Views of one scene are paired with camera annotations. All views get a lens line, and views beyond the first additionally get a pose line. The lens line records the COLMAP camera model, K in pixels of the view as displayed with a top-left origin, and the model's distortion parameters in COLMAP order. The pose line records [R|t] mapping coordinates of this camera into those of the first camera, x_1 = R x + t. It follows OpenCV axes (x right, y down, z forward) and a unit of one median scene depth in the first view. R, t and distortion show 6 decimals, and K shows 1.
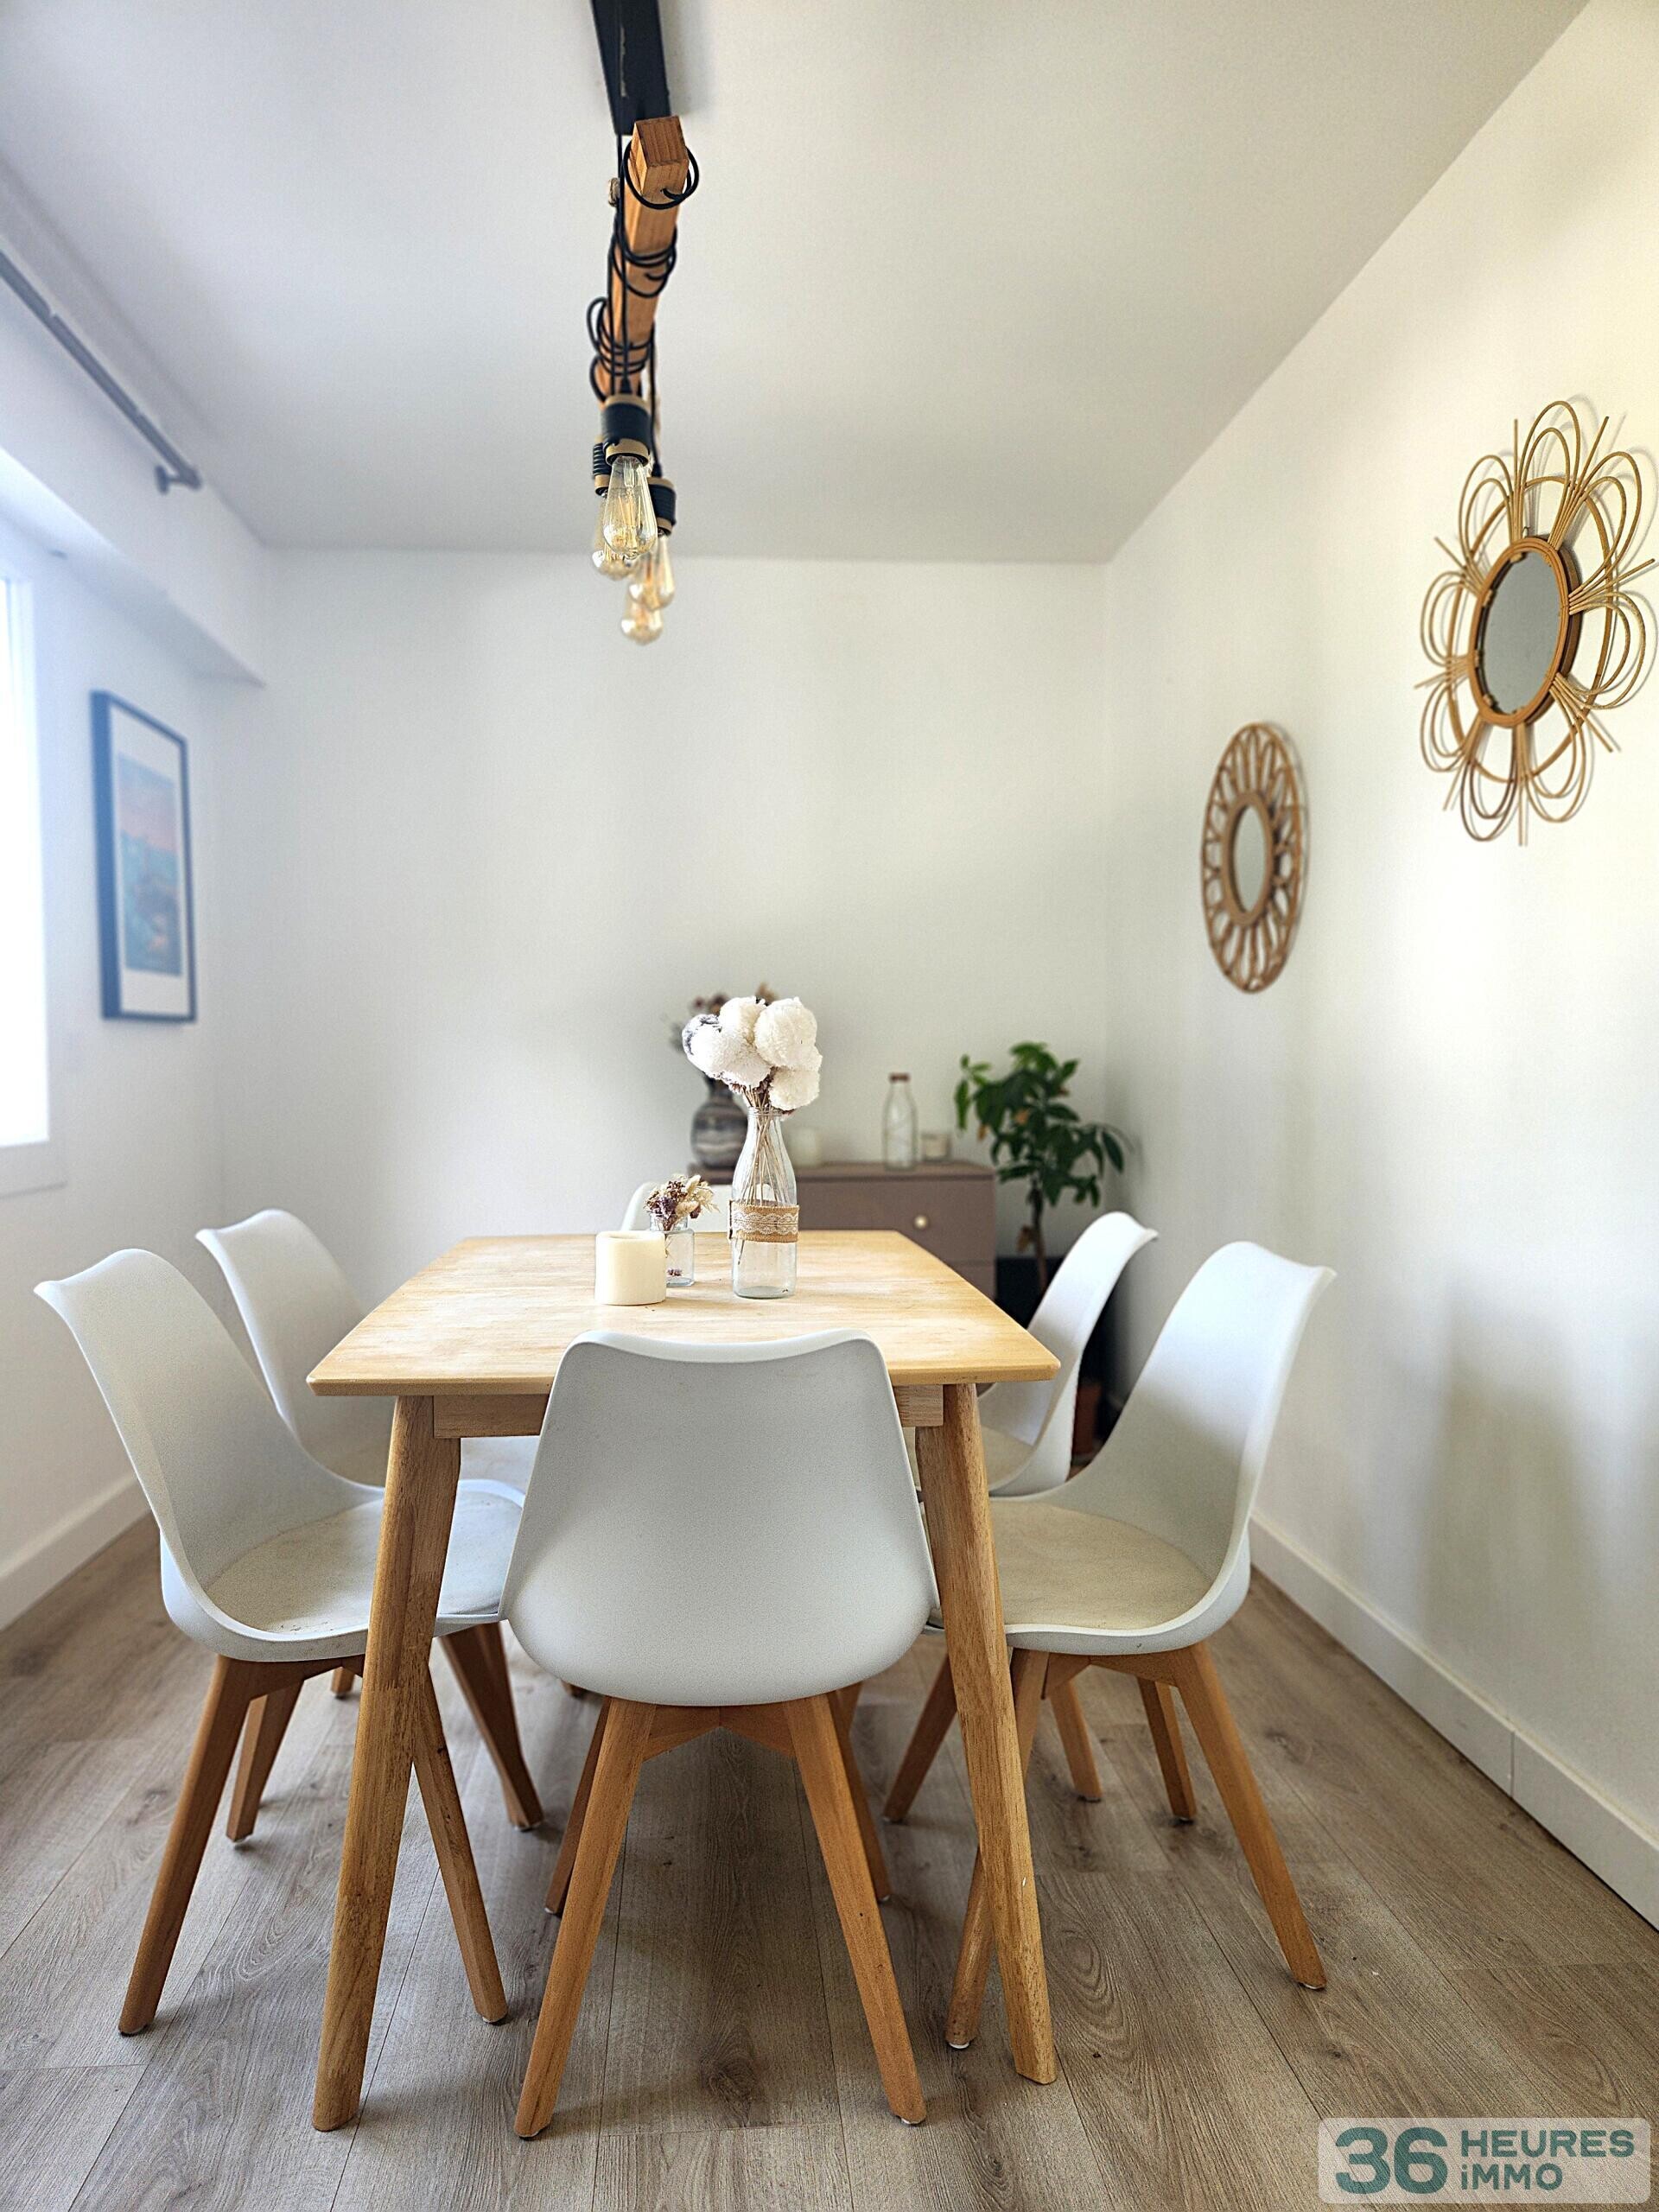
lens RADIAL K [[1497.4, 0, 820.0], [0, 1497.4, 1105.1], [0, 0, 1]] dist [0.054237, -0.001971]
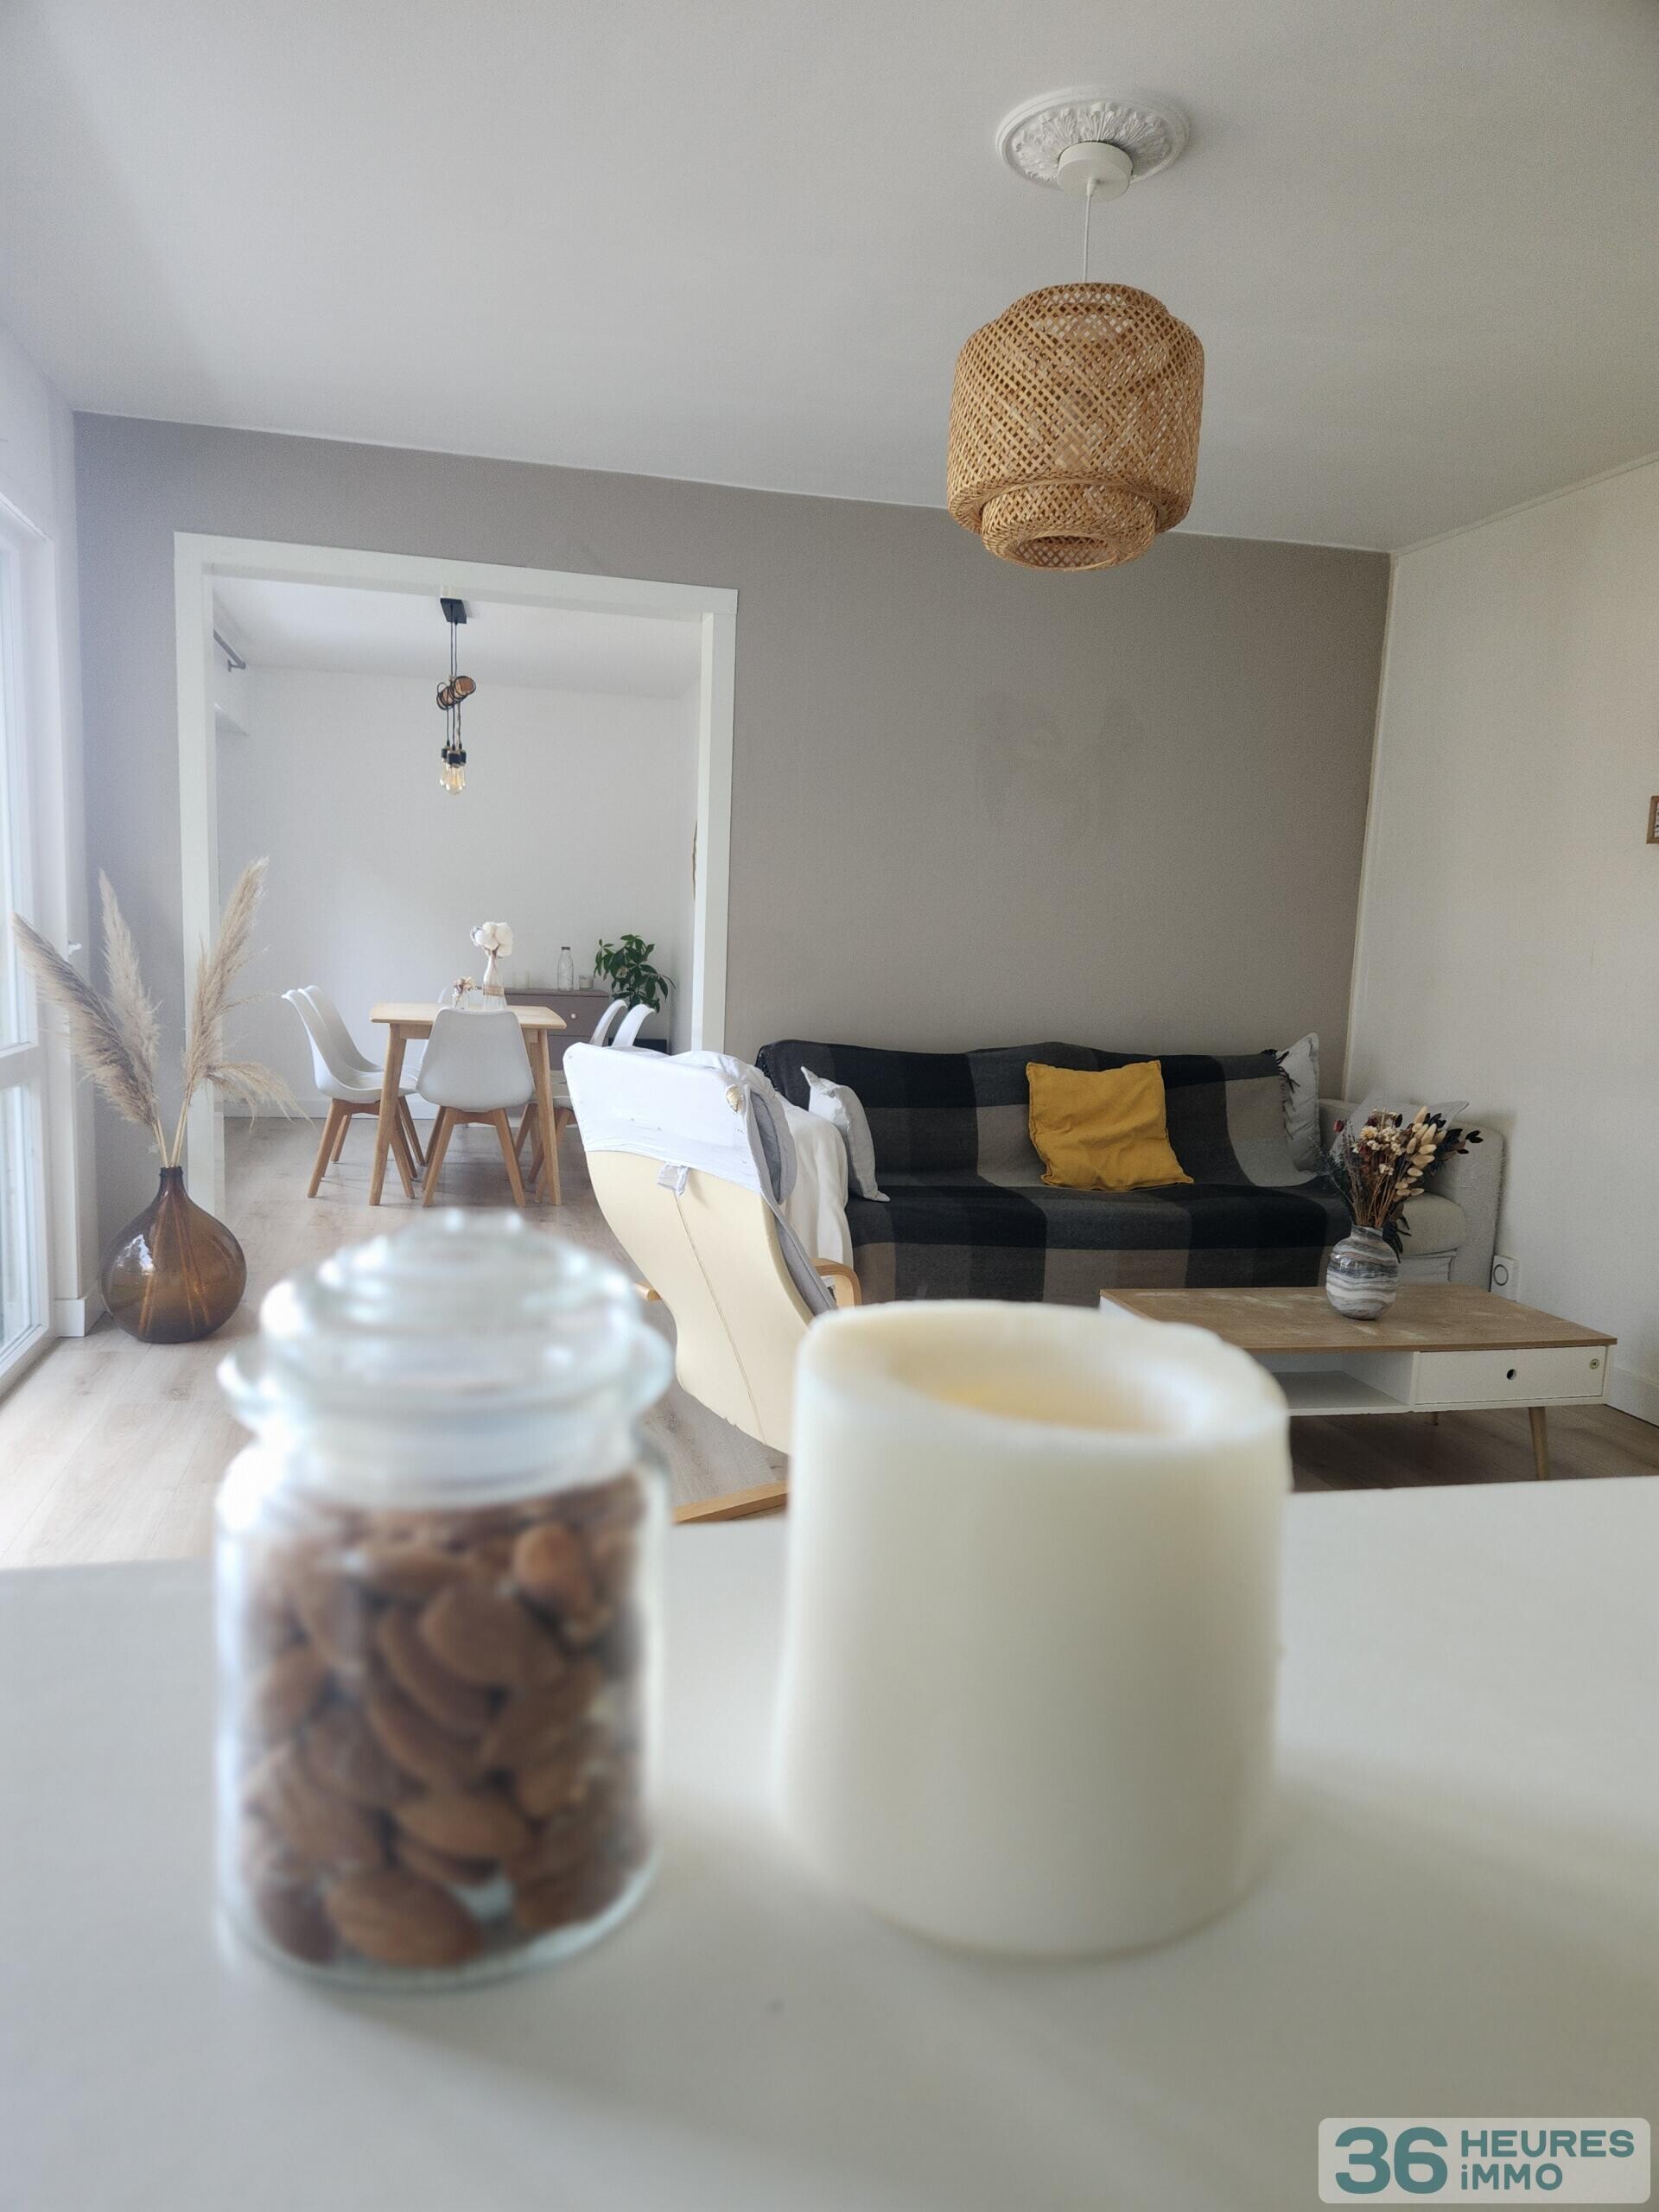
lens RADIAL K [[1497.4, 0, 820.2], [0, 1497.4, 1103.5], [0, 0, 1]] dist [0.054237, -0.001971]
pose [[0.987275, 0.028292, 0.156484, 0.080158], [-0.041511, 0.995779, 0.081864, 0.011255], [-0.153508, -0.087318, 0.984282, -1.145284]]
